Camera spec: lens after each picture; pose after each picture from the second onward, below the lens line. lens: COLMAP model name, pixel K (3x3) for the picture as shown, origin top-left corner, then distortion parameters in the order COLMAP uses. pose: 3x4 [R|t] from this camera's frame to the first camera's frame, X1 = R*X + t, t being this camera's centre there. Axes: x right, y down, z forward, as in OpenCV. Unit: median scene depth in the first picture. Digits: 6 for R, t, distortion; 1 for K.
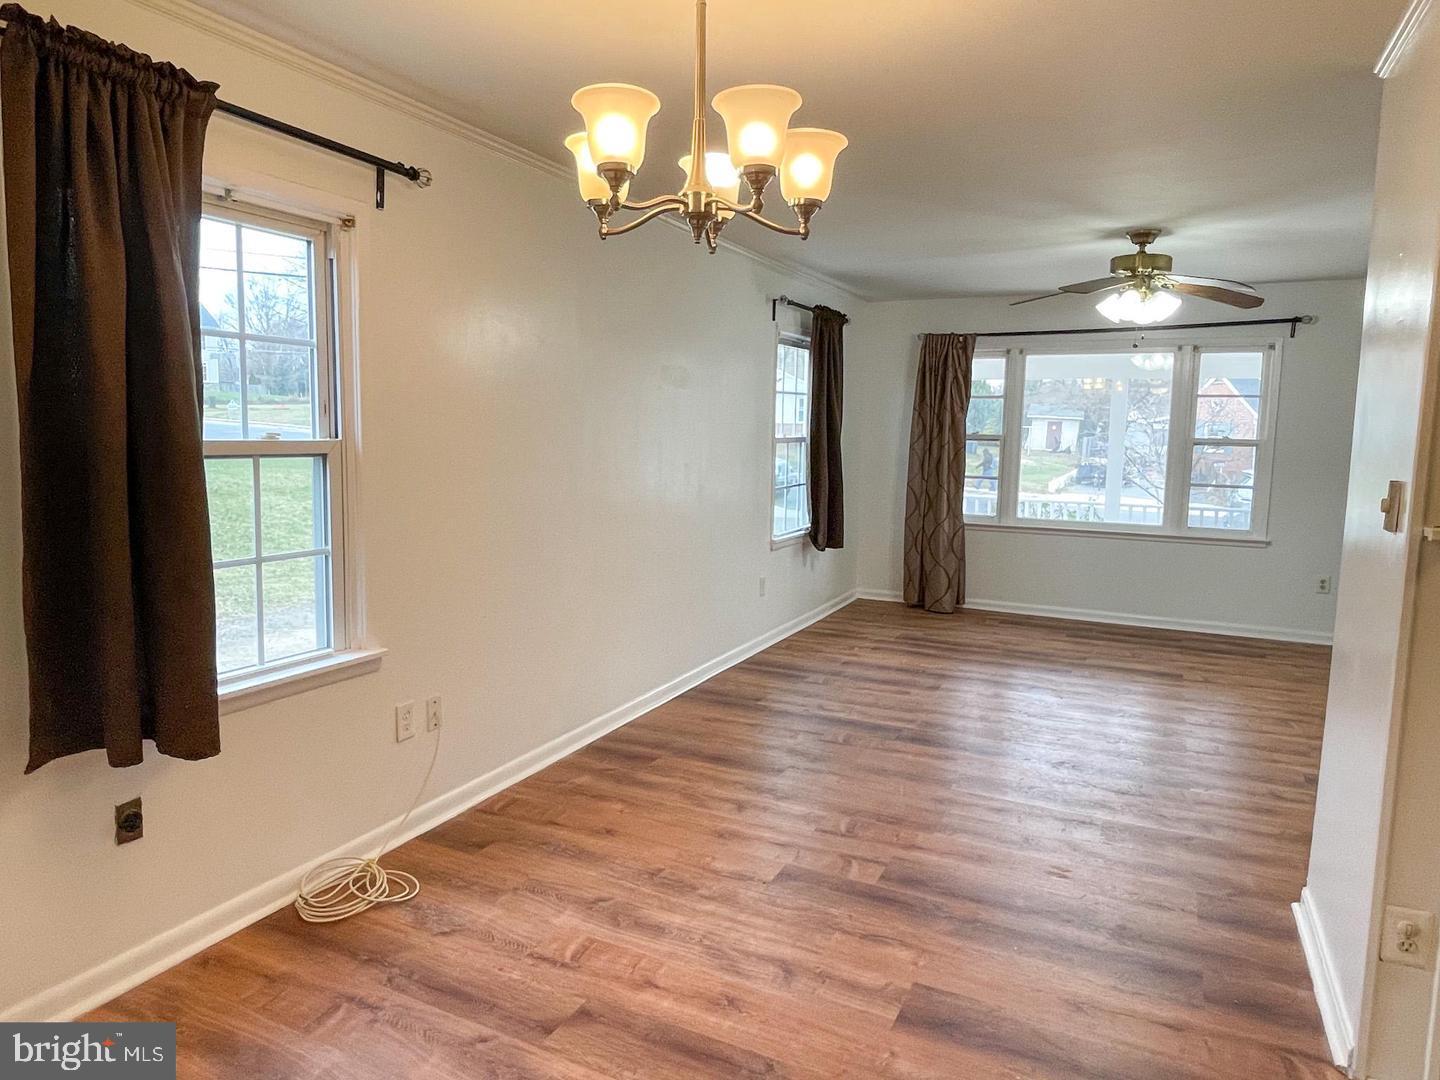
lens RADIAL K [[917.1, 0, 717.3], [0, 917.1, 529.9], [0, 0, 1]] dist [-0.005235, -0.003003]
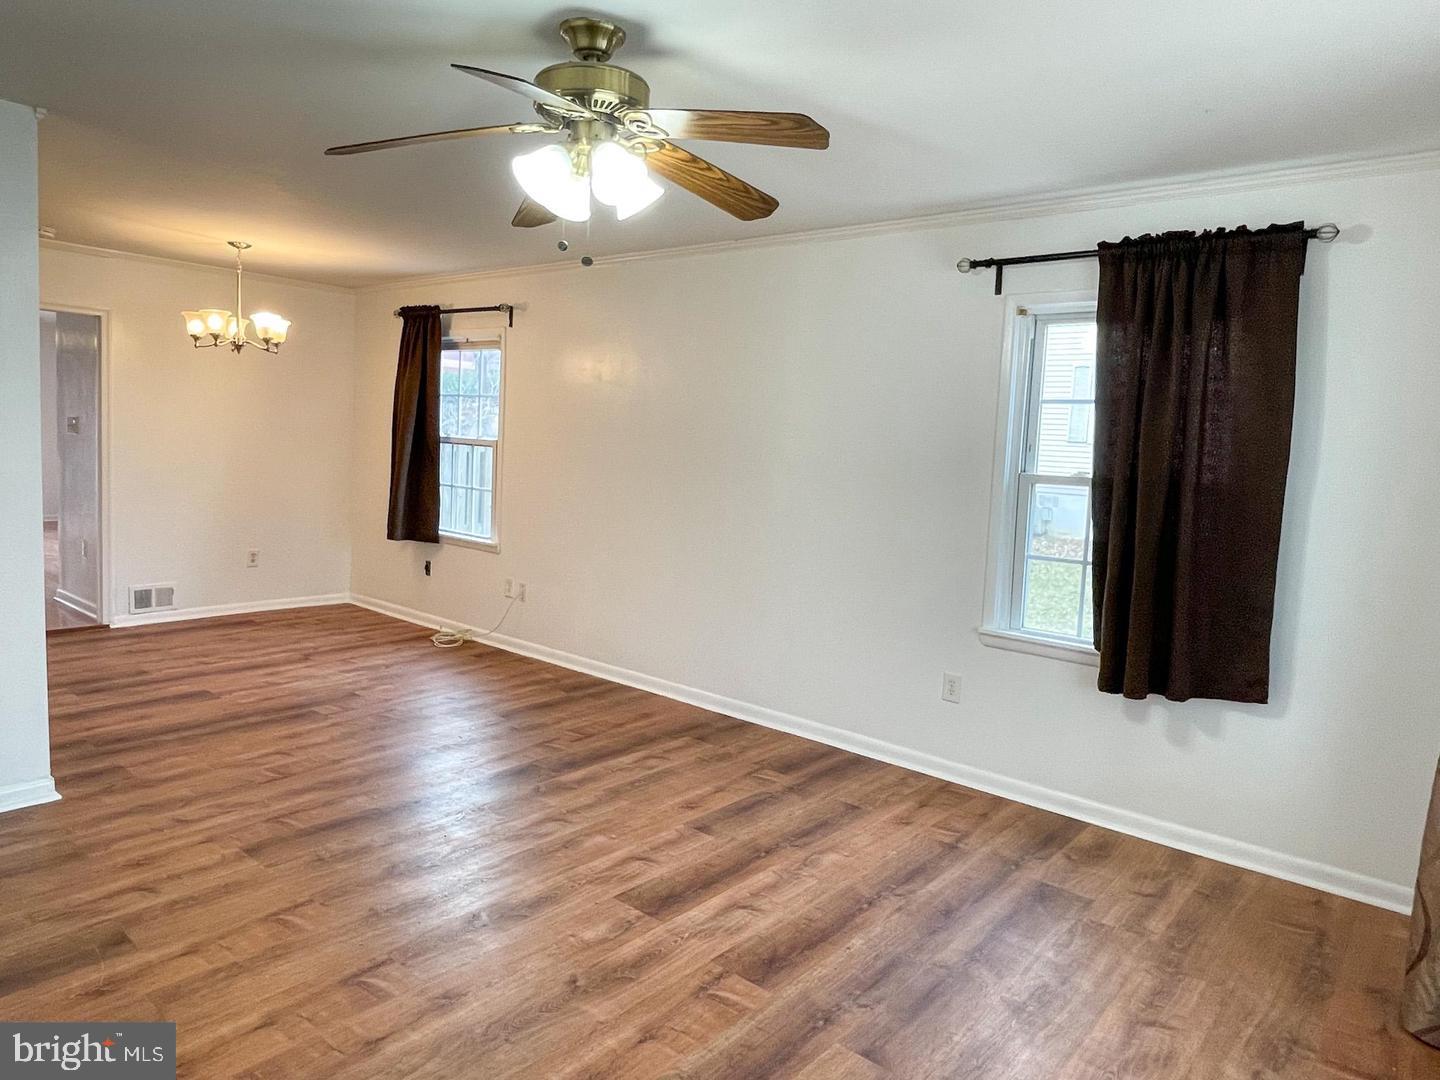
lens RADIAL K [[921.3, 0, 696.3], [0, 921.3, 531.8], [0, 0, 1]] dist [0.072190, -0.079425]
pose [[-0.257161, 0.066104, -0.964105, 1.384509], [-0.162051, 0.980581, 0.110458, -0.179105], [0.952684, 0.184640, -0.241455, 1.775117]]
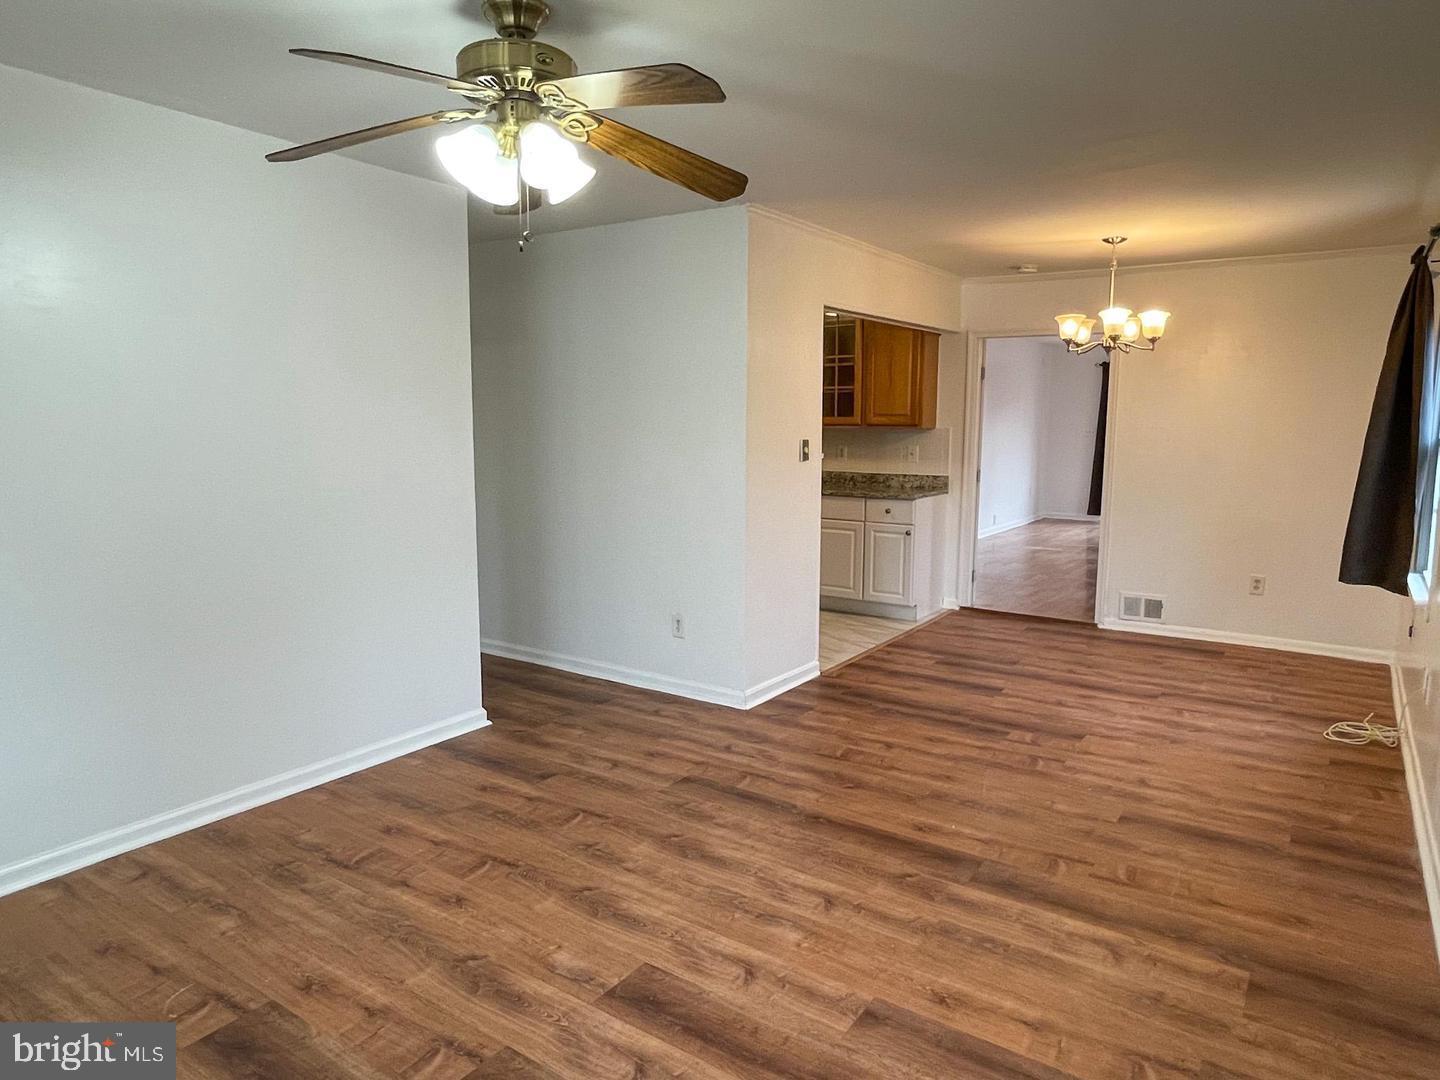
lens RADIAL K [[917.1, 0, 717.3], [0, 917.1, 529.9], [0, 0, 1]] dist [-0.005235, -0.003003]
pose [[-0.989331, -0.042829, 0.139248, 0.409321], [-0.008683, 0.971447, 0.237099, -0.248783], [-0.145427, 0.233360, -0.961454, 2.184703]]
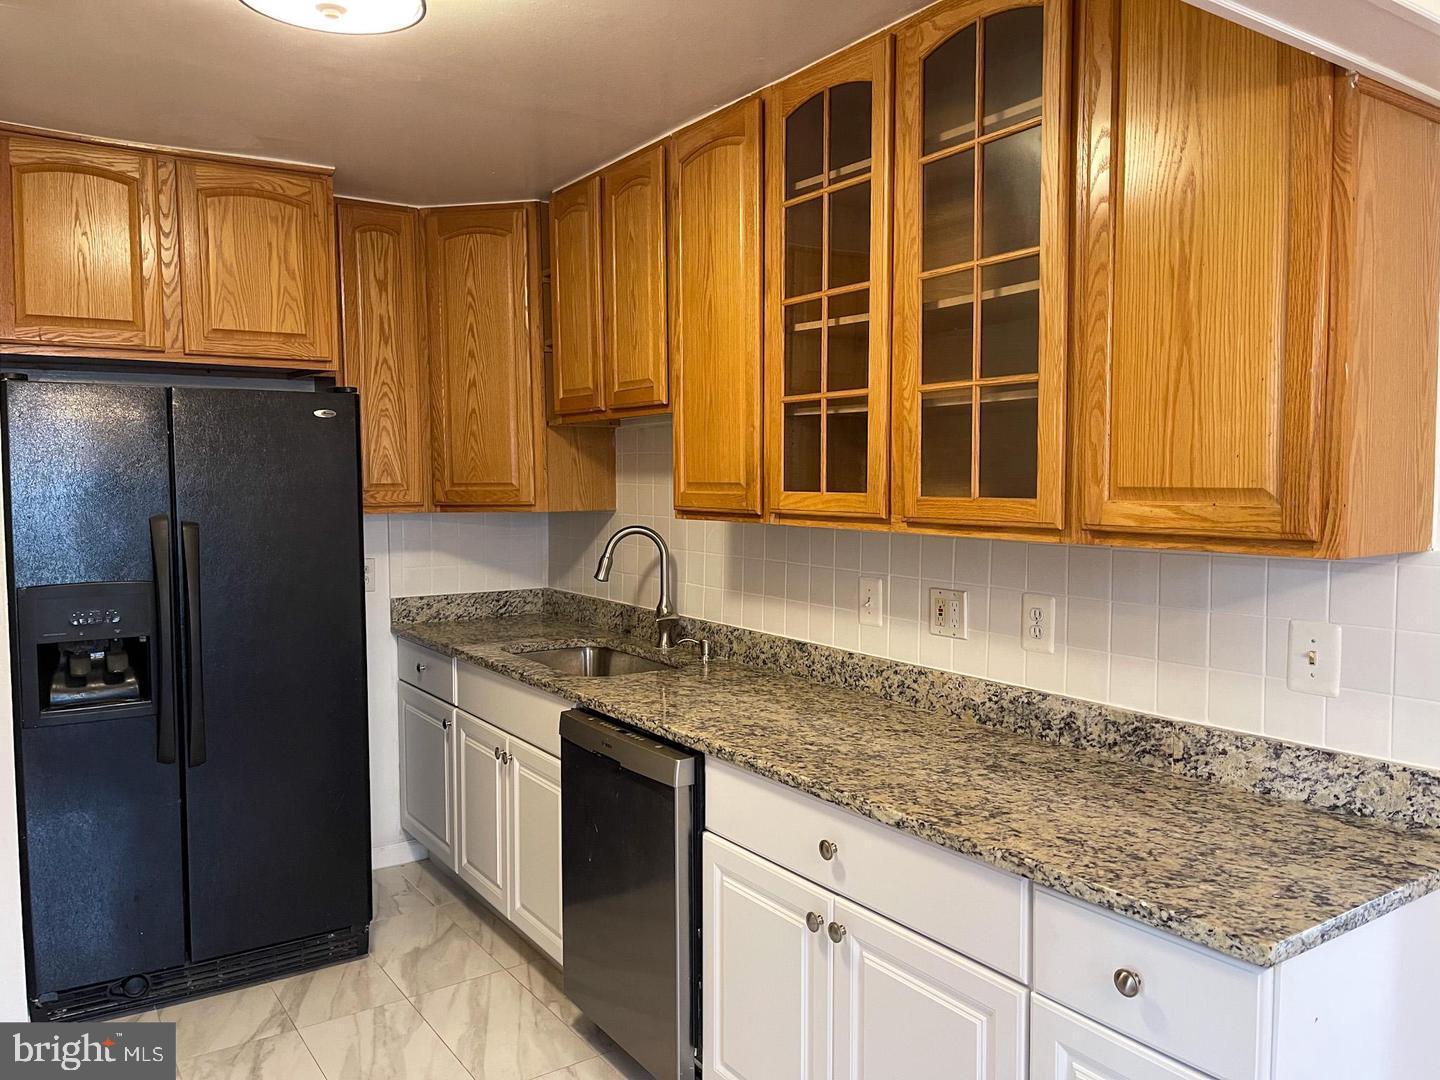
lens RADIAL K [[1091.0, 0, 719.0], [0, 1091.0, 544.8], [0, 0, 1]] dist [0.010212, -0.000362]
pose [[-0.864743, -0.049180, 0.499800, 0.244646], [0.041076, 0.984934, 0.167984, -0.084602], [-0.500531, 0.165793, -0.849695, 0.625309]]
